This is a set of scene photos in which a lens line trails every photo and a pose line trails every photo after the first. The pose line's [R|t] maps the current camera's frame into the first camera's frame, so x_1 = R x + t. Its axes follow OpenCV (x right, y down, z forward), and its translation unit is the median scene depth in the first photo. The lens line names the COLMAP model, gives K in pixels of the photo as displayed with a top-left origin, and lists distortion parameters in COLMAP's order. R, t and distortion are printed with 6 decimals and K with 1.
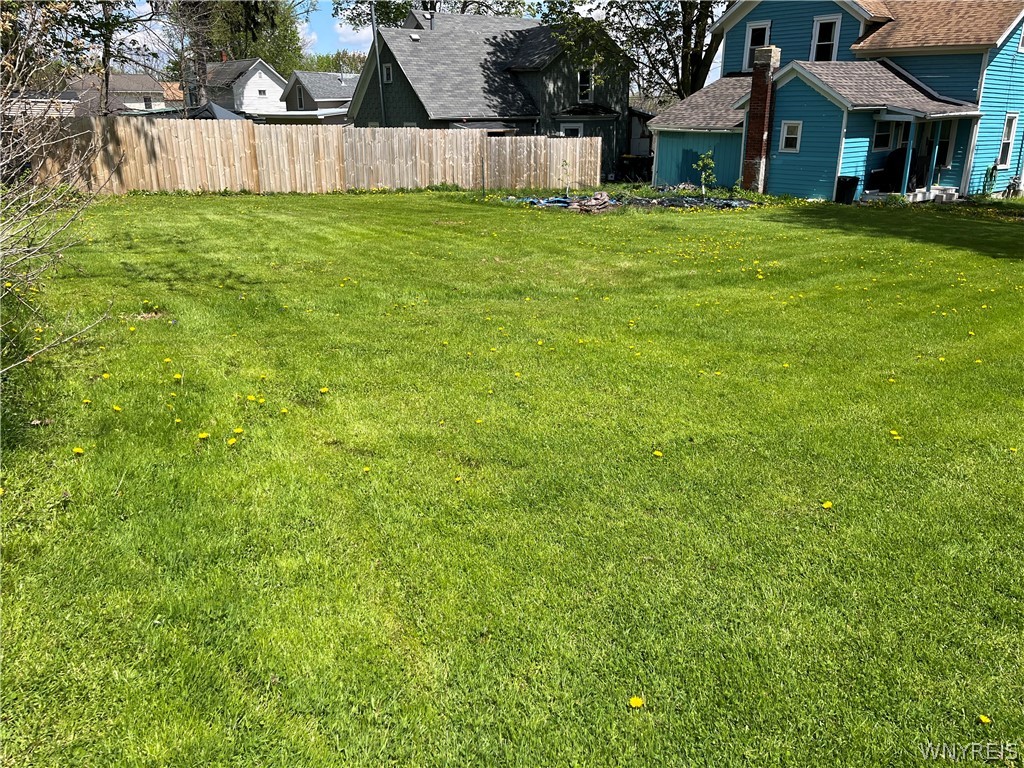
lens RADIAL K [[778.8, 0, 506.2], [0, 778.8, 384.8], [0, 0, 1]] dist [0.056159, -0.078138]
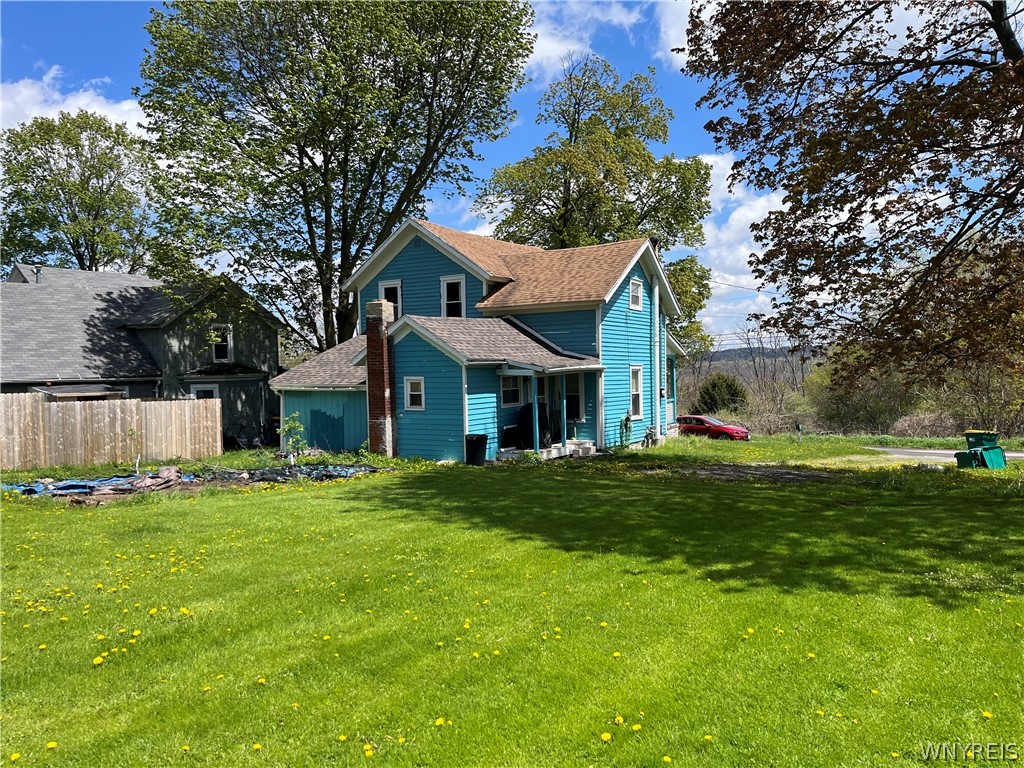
lens RADIAL K [[778.8, 0, 515.1], [0, 778.8, 382.2], [0, 0, 1]] dist [0.056159, -0.078138]
pose [[0.941235, -0.019212, 0.337204, 0.161502], [0.125579, 0.946712, -0.296592, -0.048406], [-0.313537, 0.321509, 0.893491, 0.159364]]
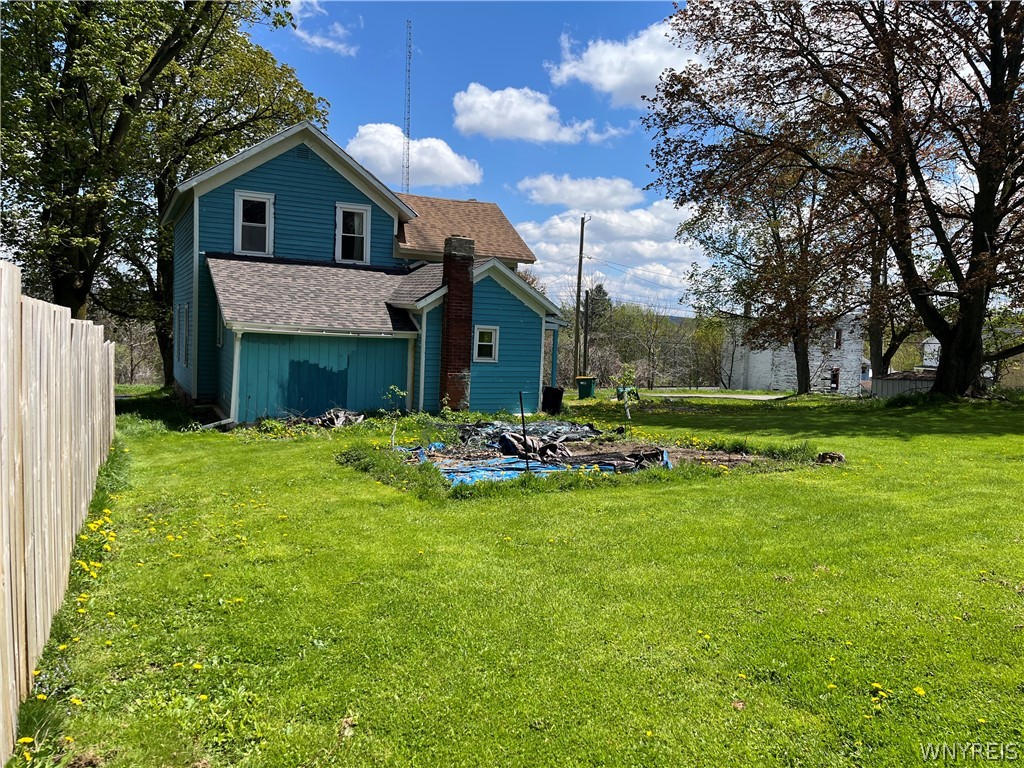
lens RADIAL K [[778.8, 0, 512.2], [0, 778.8, 383.0], [0, 0, 1]] dist [0.056159, -0.078138]
pose [[0.197282, -0.055726, 0.978762, -0.408619], [0.288720, 0.957407, -0.003685, -0.250095], [-0.936868, 0.283315, 0.204968, 0.770207]]
